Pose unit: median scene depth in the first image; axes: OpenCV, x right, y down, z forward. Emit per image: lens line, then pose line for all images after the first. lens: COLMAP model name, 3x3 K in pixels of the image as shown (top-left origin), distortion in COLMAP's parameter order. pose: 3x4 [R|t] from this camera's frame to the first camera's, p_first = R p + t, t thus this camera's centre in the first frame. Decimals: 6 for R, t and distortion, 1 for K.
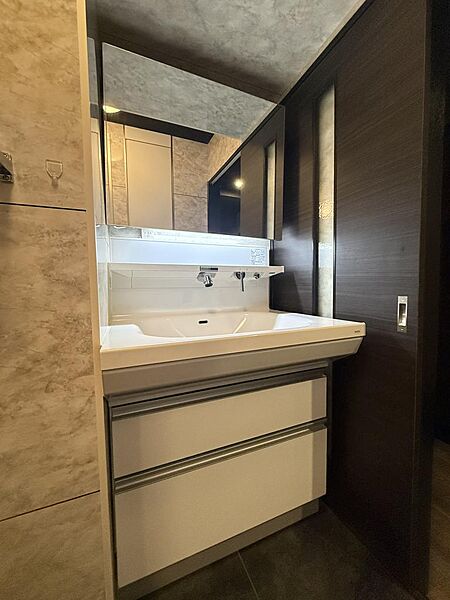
lens RADIAL K [[240.4, 0, 224.9], [0, 240.4, 300.3], [0, 0, 1]] dist [-0.001782, 0.000247]
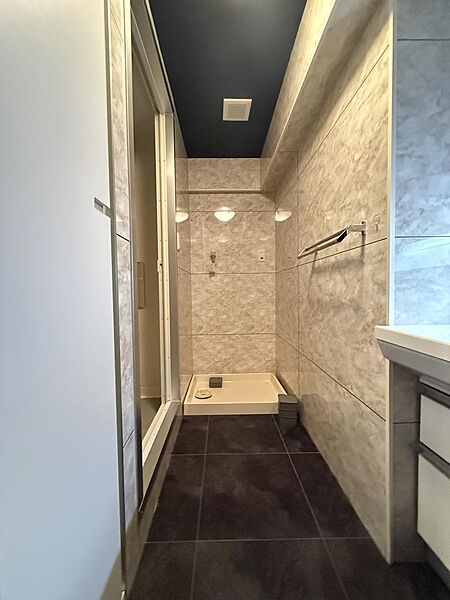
lens RADIAL K [[240.4, 0, 222.7], [0, 240.4, 299.4], [0, 0, 1]] dist [-0.001782, 0.000247]
pose [[-0.381307, 0.062055, -0.922363, 1.288909], [-0.031126, 0.996317, 0.079899, -0.062934], [0.923924, 0.059176, -0.377971, 0.609200]]
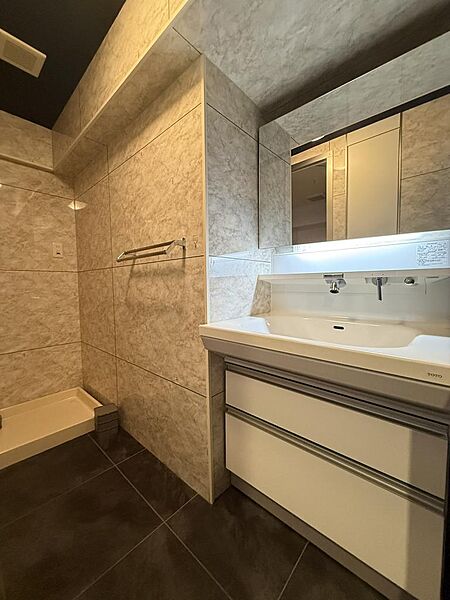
lens RADIAL K [[240.4, 0, 226.6], [0, 240.4, 300.3], [0, 0, 1]] dist [-0.001782, 0.000247]
pose [[0.422261, 0.073624, -0.903480, 1.325607], [-0.050443, 0.997060, 0.057674, -0.123306], [0.905070, 0.021221, 0.424733, 0.316917]]
